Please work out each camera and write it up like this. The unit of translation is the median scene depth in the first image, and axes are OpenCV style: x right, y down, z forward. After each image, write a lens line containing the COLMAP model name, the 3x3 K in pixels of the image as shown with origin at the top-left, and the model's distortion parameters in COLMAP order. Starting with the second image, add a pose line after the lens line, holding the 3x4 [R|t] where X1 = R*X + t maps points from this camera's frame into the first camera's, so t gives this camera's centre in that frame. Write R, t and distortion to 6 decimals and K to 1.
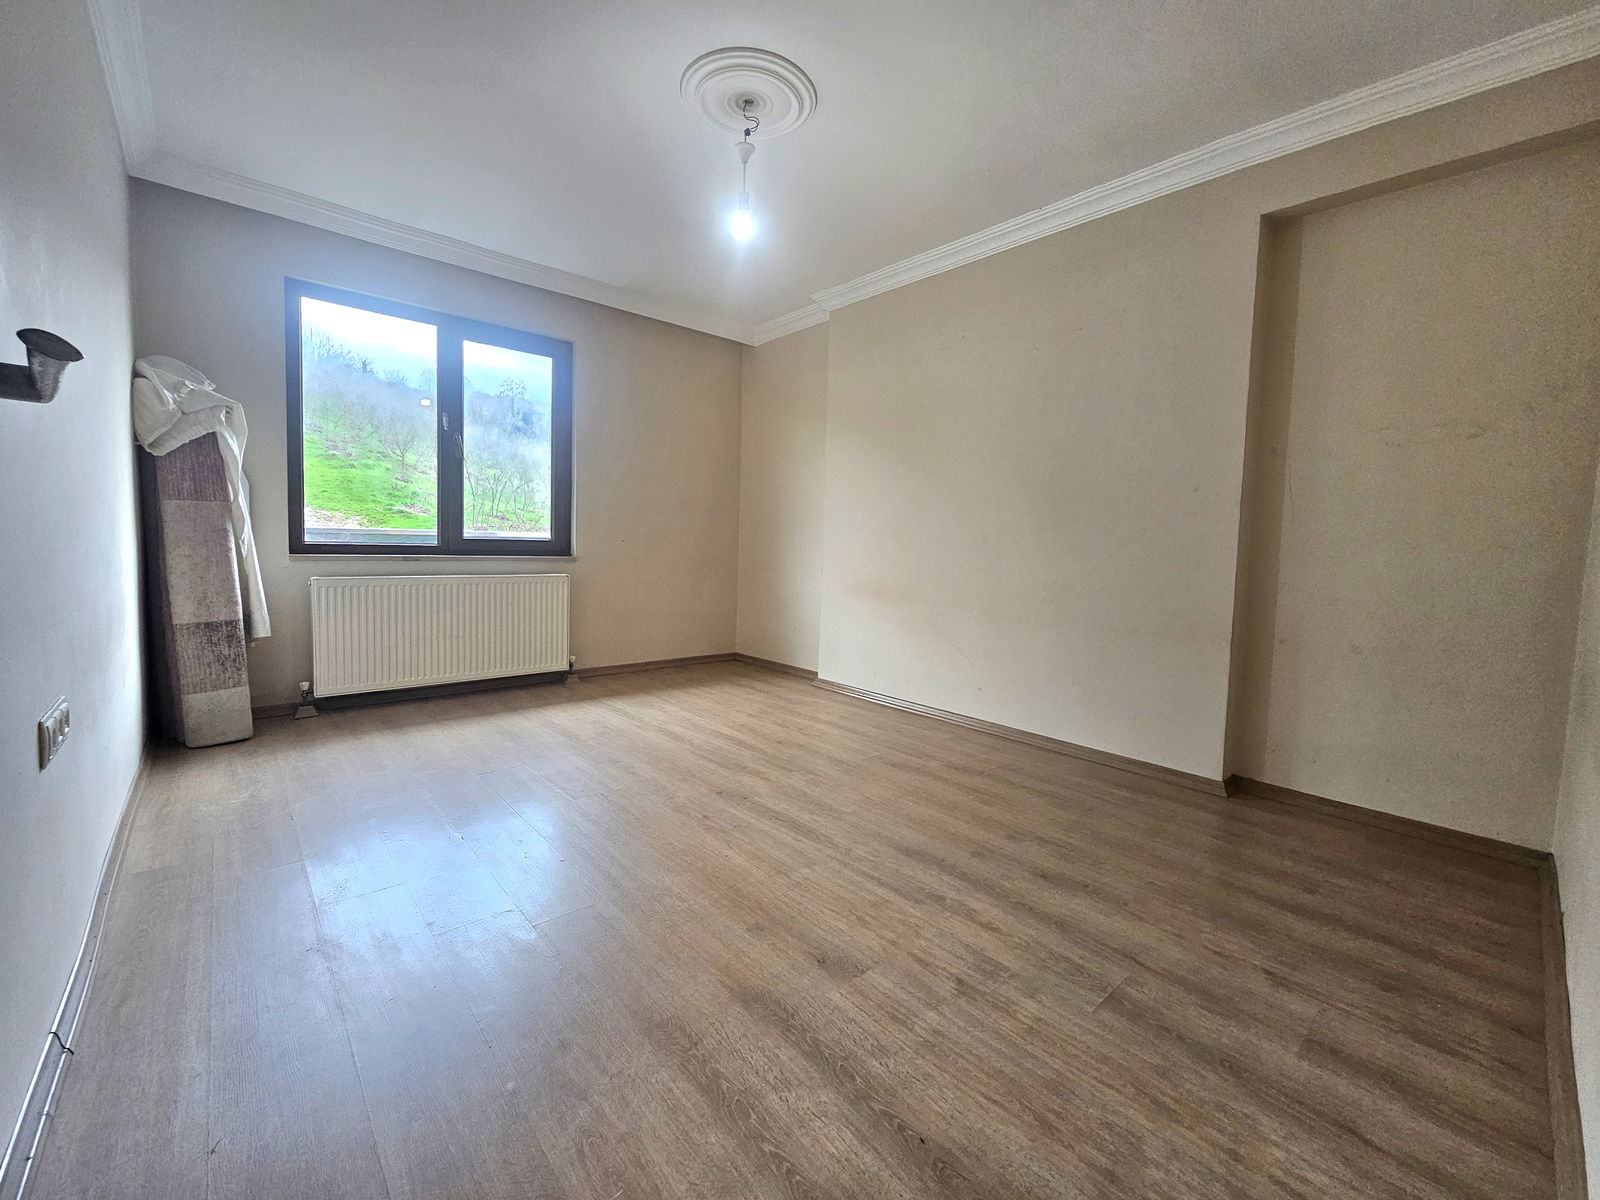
lens RADIAL K [[658.9, 0, 794.2], [0, 658.9, 577.4], [0, 0, 1]] dist [-0.000272, -0.000195]
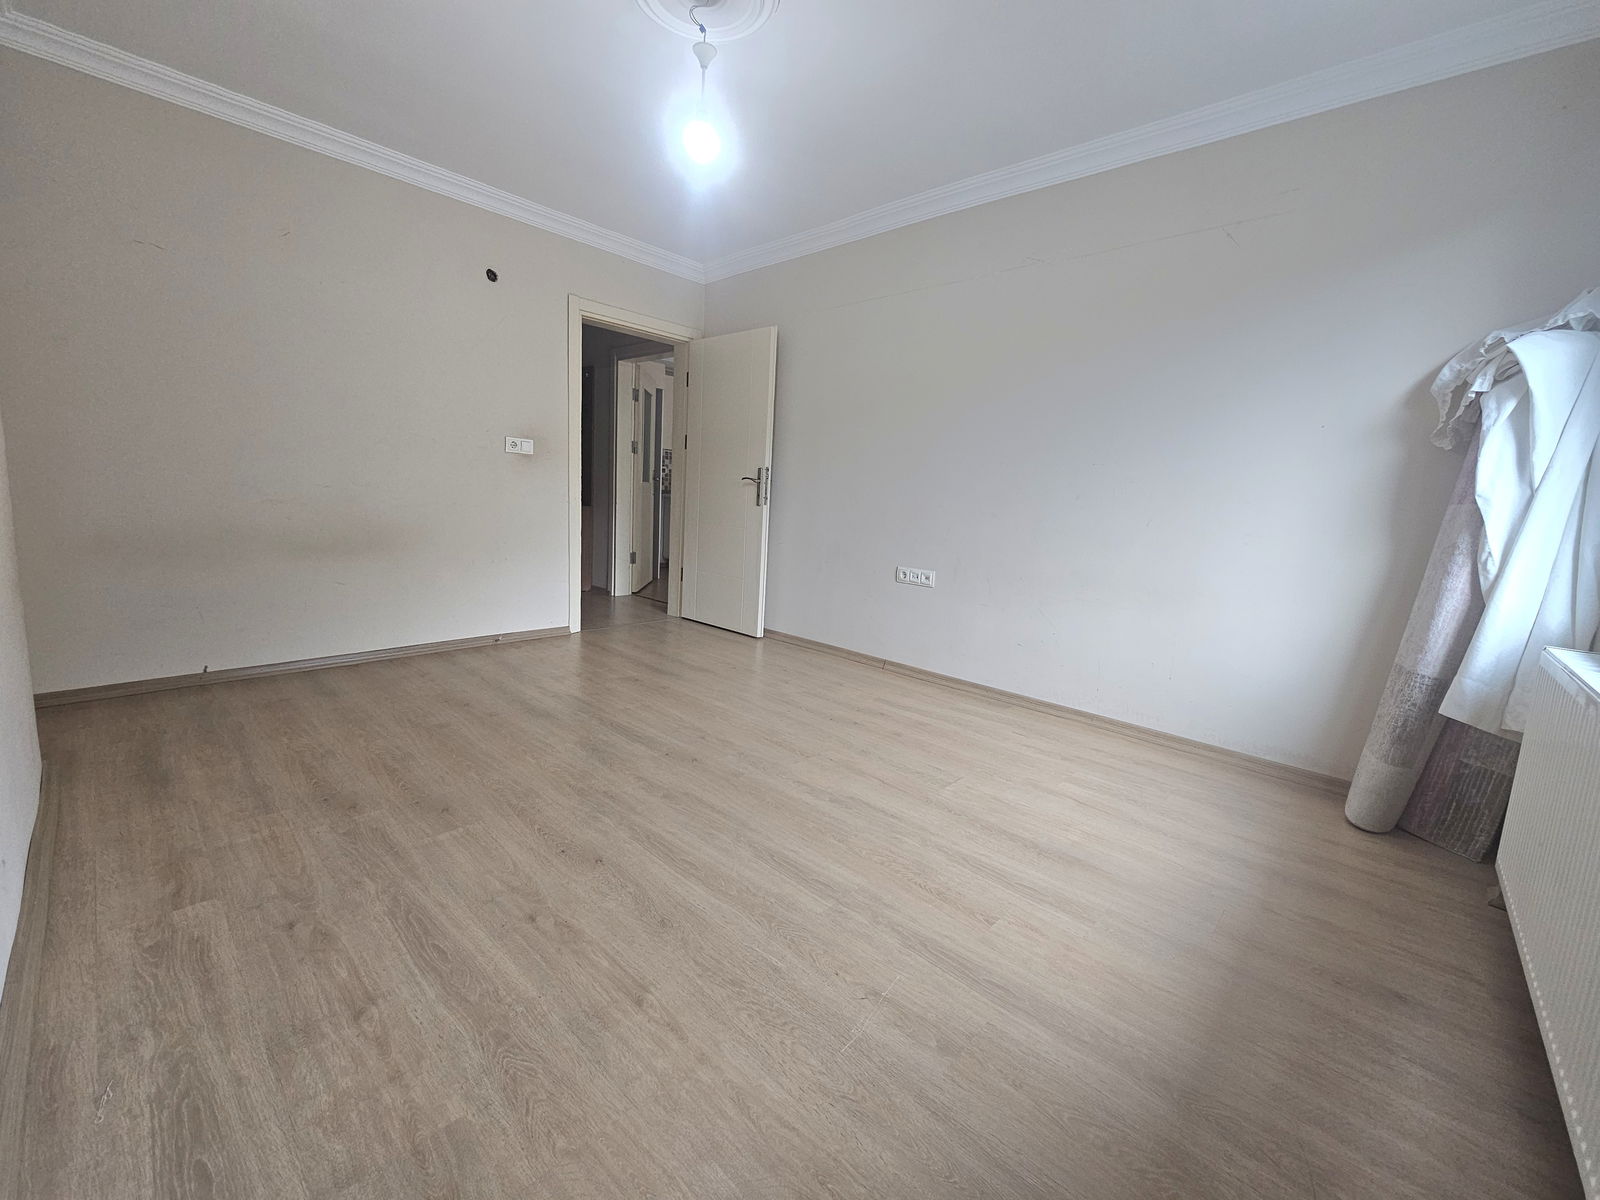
lens RADIAL K [[652.6, 0, 799.6], [0, 652.6, 578.5], [0, 0, 1]] dist [0.002374, 0.000374]
pose [[-0.991643, -0.065985, -0.110864, -0.141397], [-0.085602, 0.979428, 0.182740, -0.121478], [0.096525, 0.190703, -0.976891, 1.870018]]
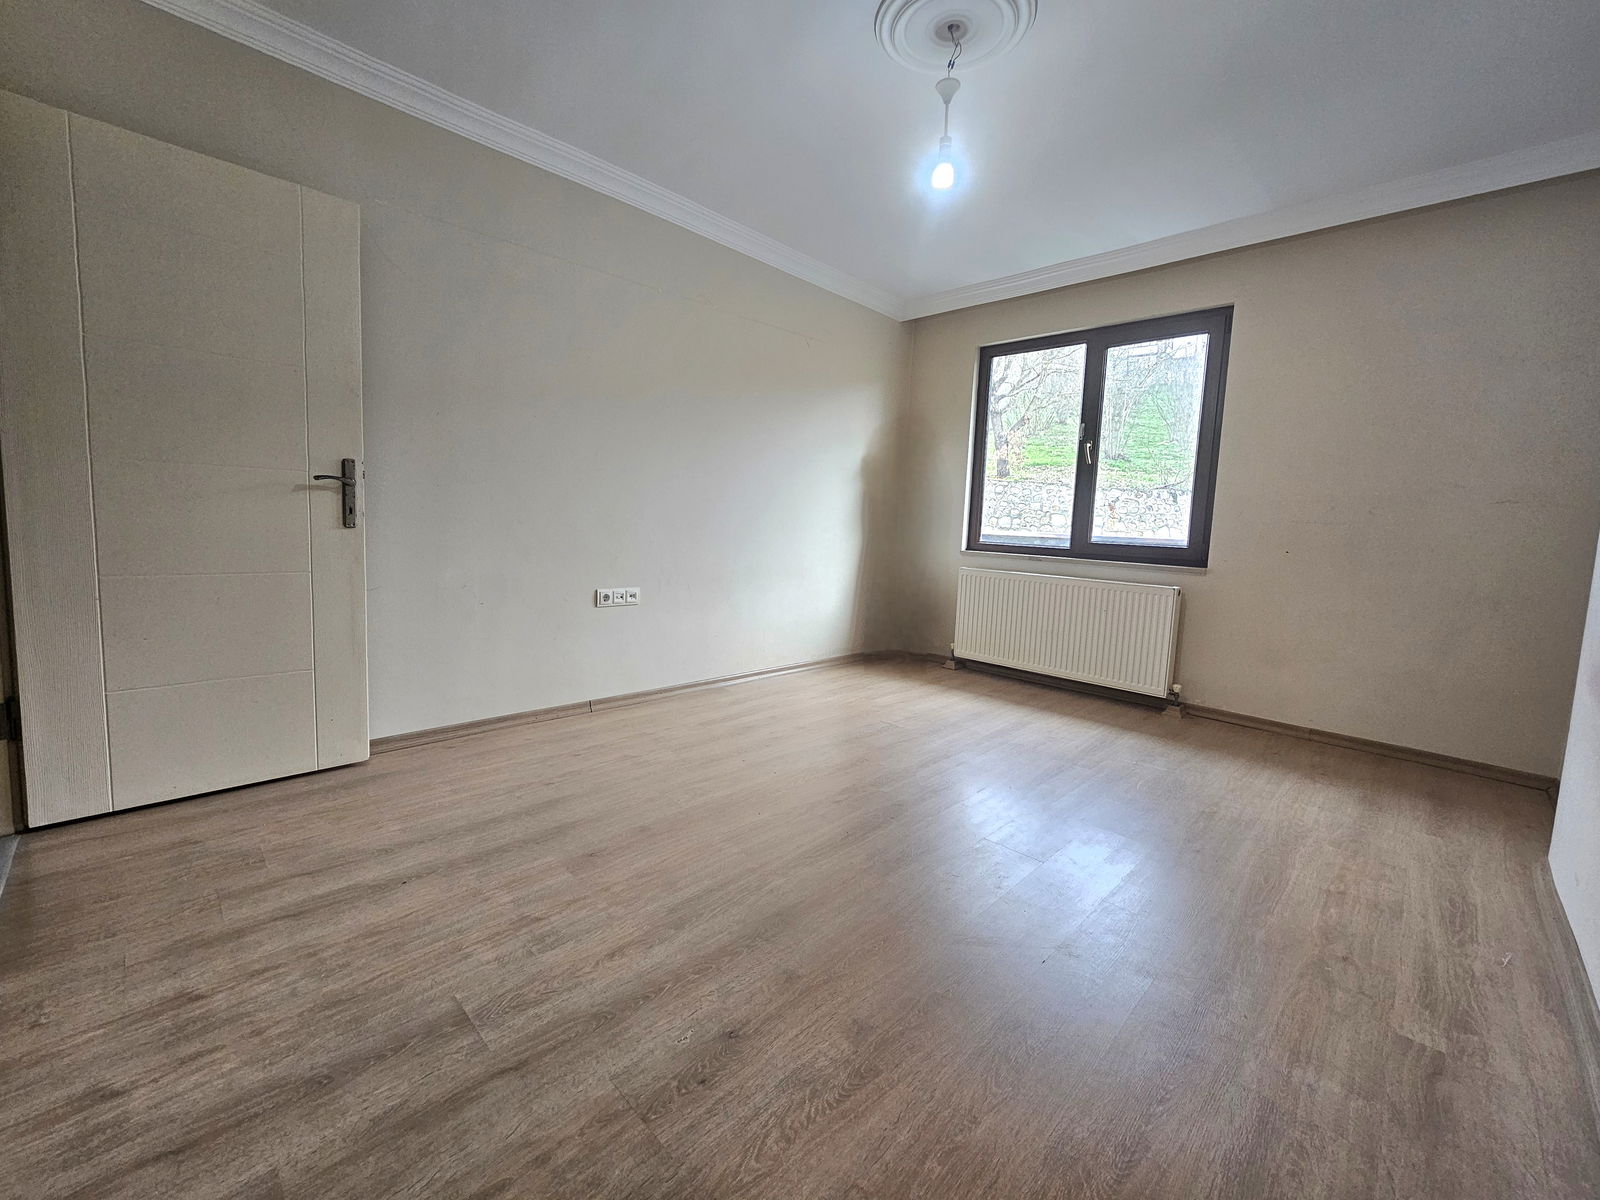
lens RADIAL K [[651.2, 0, 798.0], [0, 651.2, 578.7], [0, 0, 1]] dist [-0.002343, -0.000334]
pose [[0.073692, 0.066725, -0.995046, 0.758720], [-0.095373, 0.993658, 0.059568, -0.032181], [0.992710, 0.090511, 0.079589, 0.740923]]
